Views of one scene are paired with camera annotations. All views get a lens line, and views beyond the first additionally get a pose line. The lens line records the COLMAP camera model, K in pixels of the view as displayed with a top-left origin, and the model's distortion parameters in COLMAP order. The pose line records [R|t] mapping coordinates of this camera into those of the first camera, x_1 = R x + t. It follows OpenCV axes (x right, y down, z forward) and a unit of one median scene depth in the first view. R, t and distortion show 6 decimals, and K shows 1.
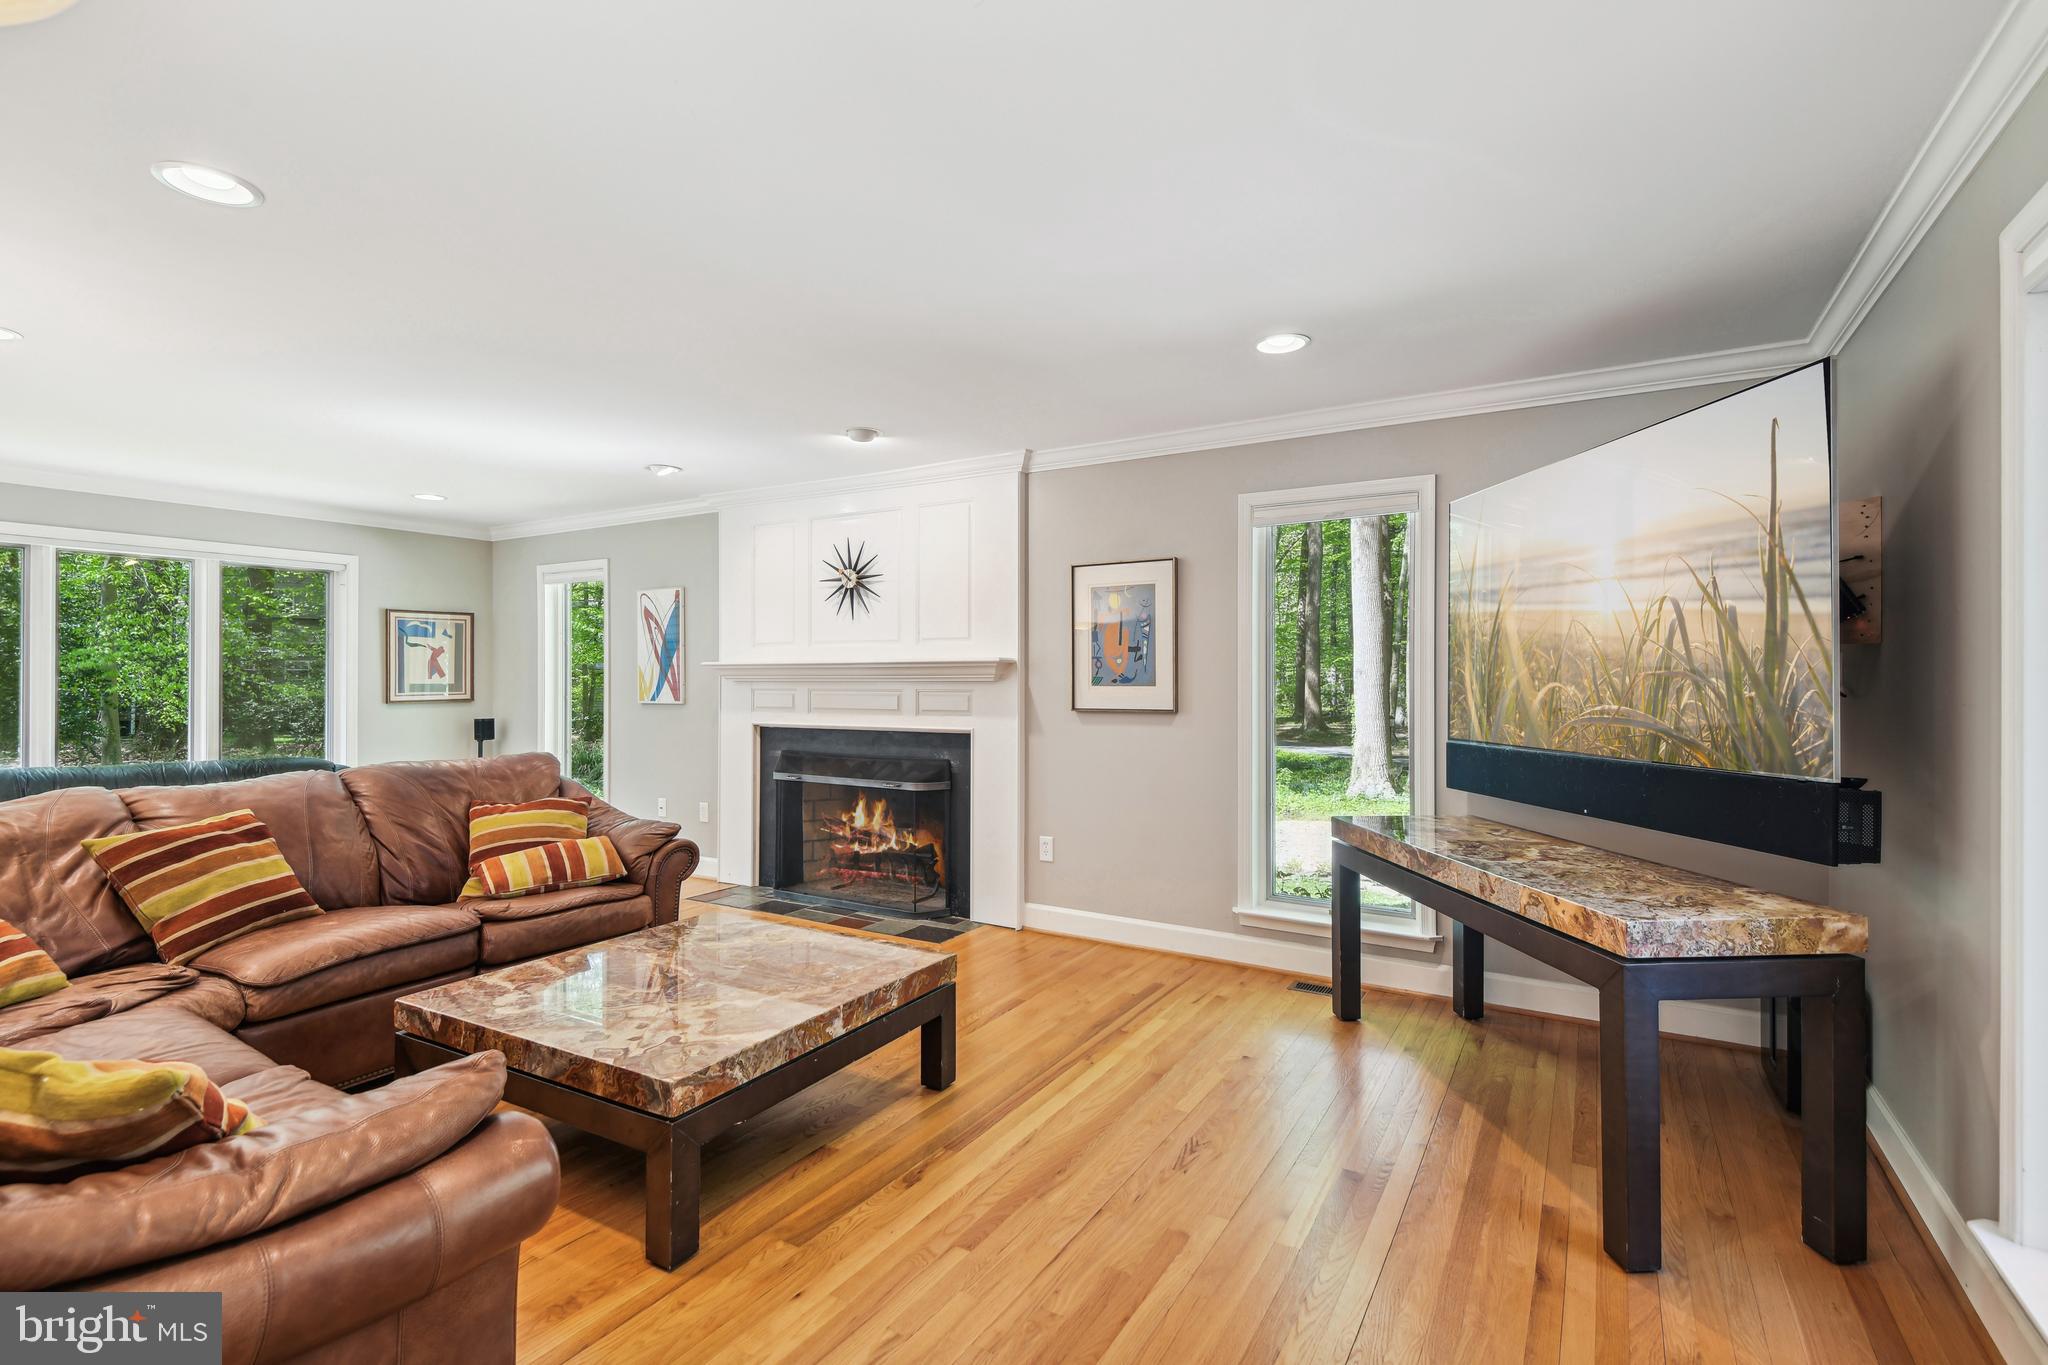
lens RADIAL K [[948.3, 0, 1016.4], [0, 948.3, 682.4], [0, 0, 1]] dist [0.014336, -0.002391]
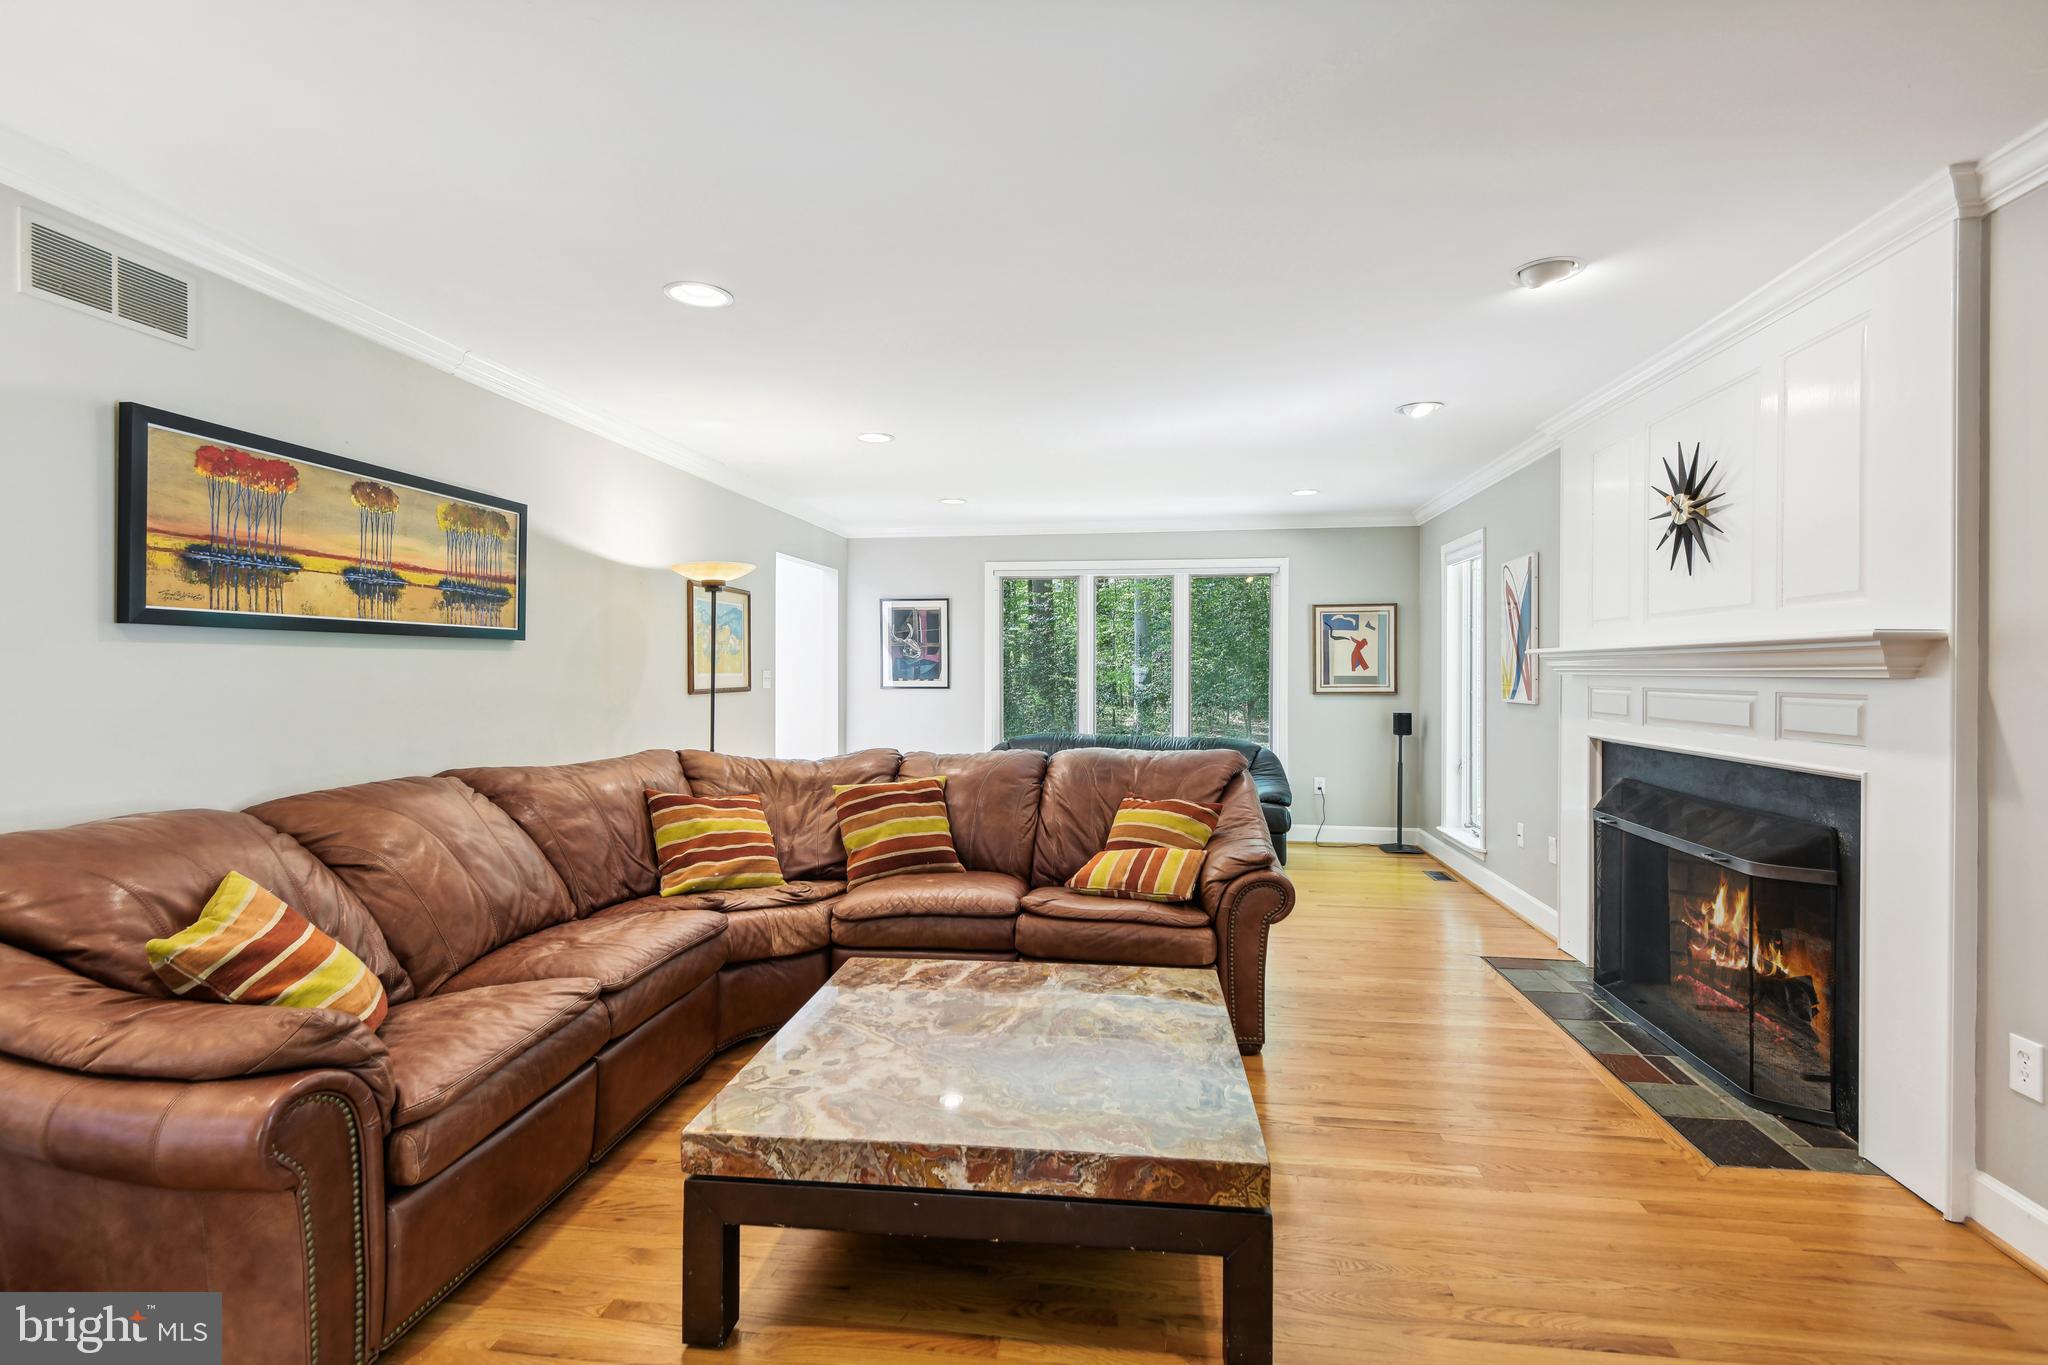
lens RADIAL K [[948.3, 0, 1020.5], [0, 948.3, 679.1], [0, 0, 1]] dist [0.014336, -0.002391]
pose [[0.406724, 0.009668, -0.913500, 0.220848], [-0.005931, 0.999951, 0.007942, -0.001737], [0.913532, 0.002188, 0.406761, 0.365830]]
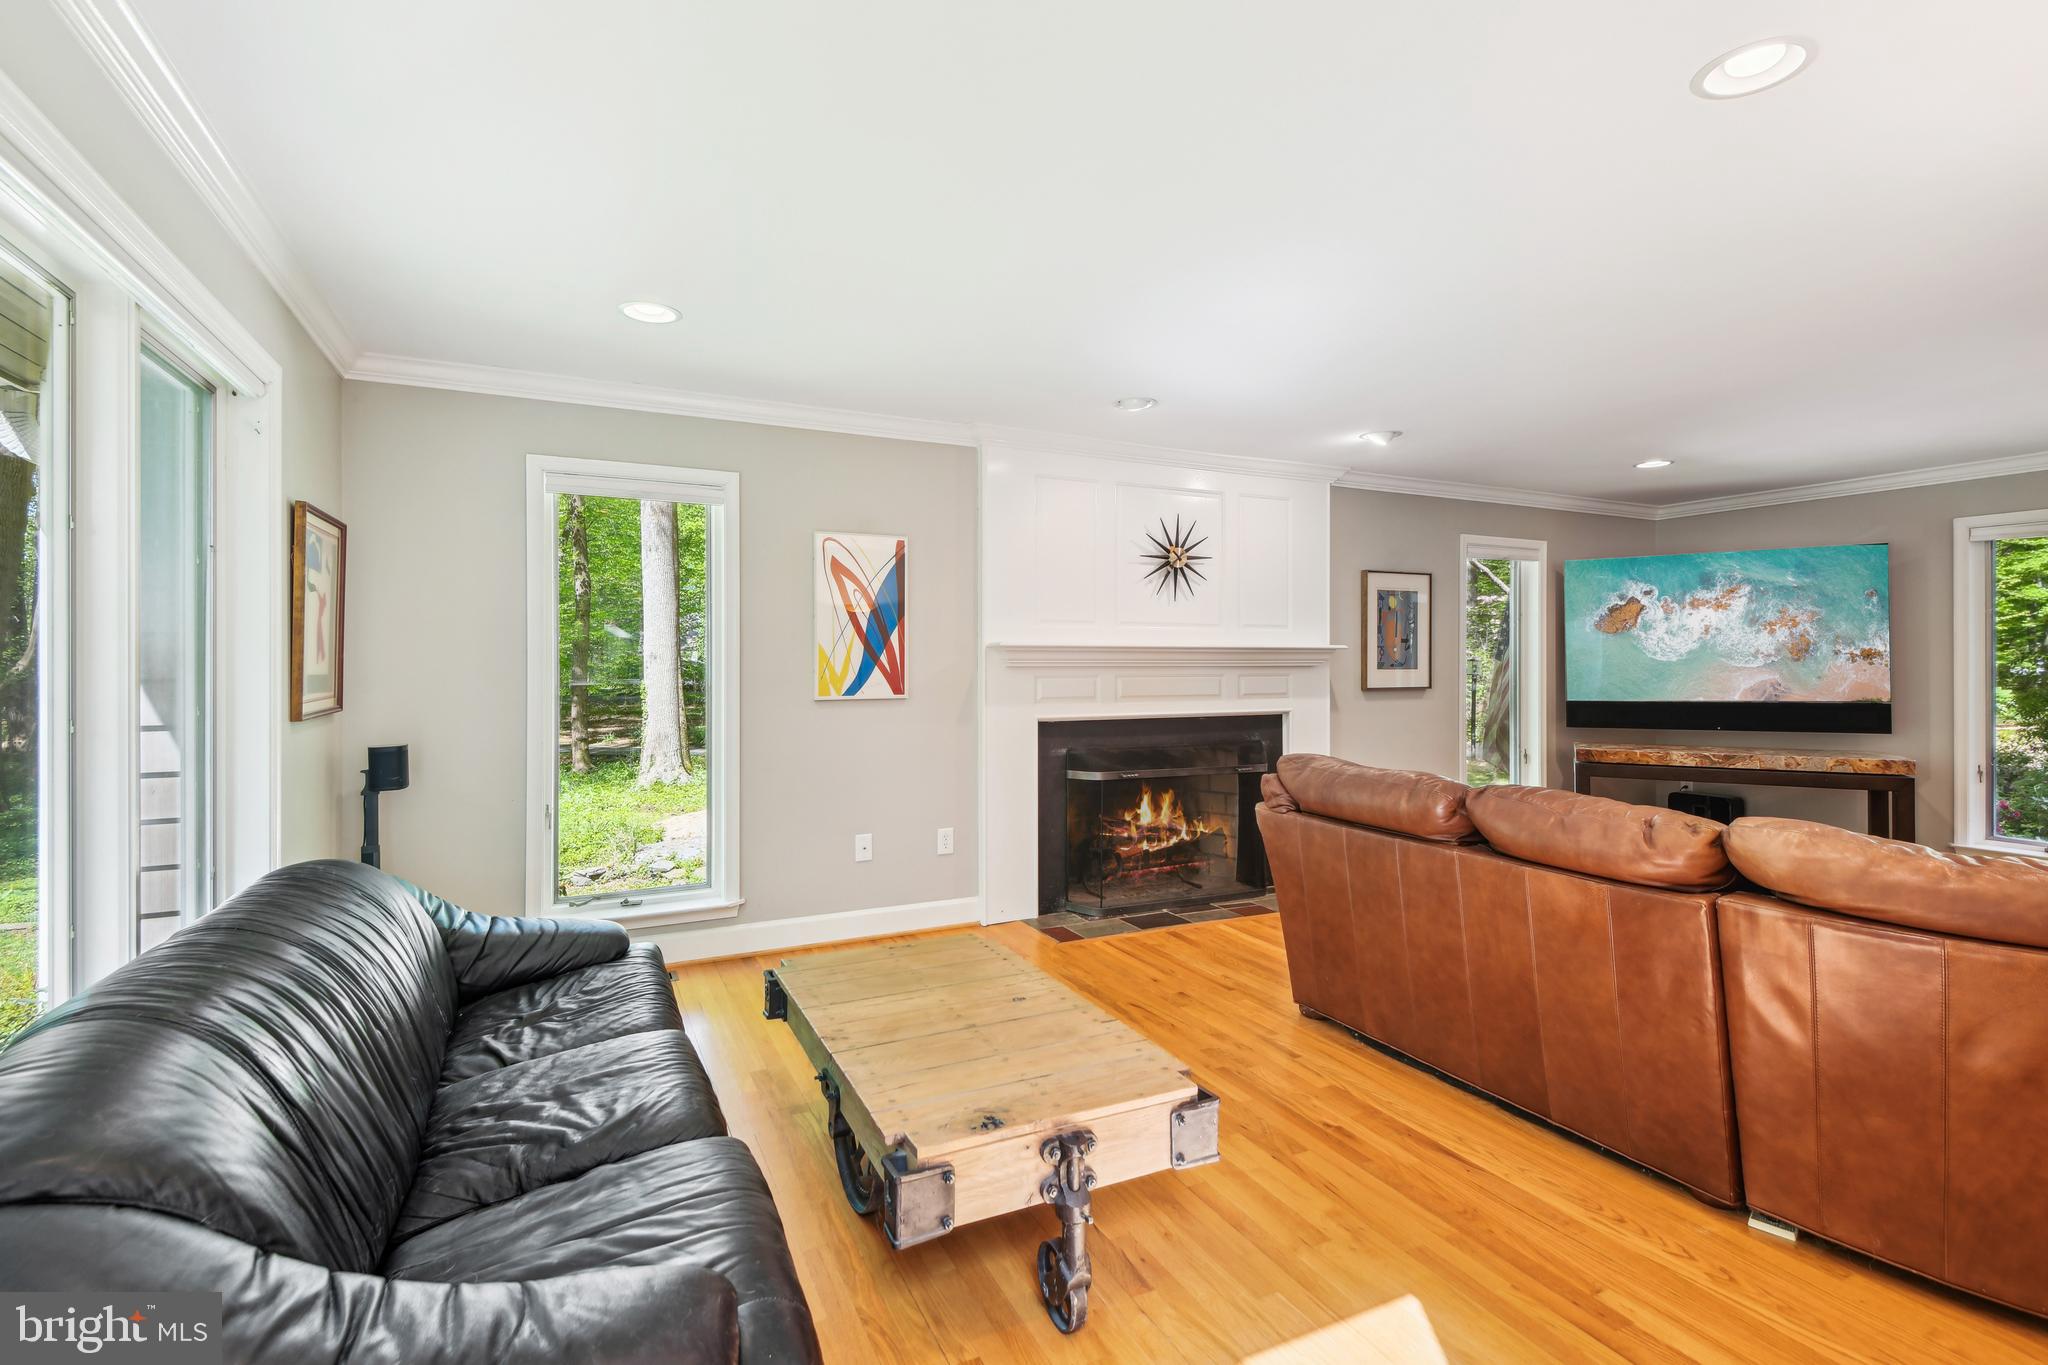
lens RADIAL K [[948.3, 0, 1002.6], [0, 948.3, 656.2], [0, 0, 1]] dist [0.014336, -0.002391]
pose [[0.551751, 0.007443, 0.833976, -1.064406], [0.003063, 0.999935, -0.010950, -0.001457], [-0.834003, 0.008596, 0.551693, 0.633539]]
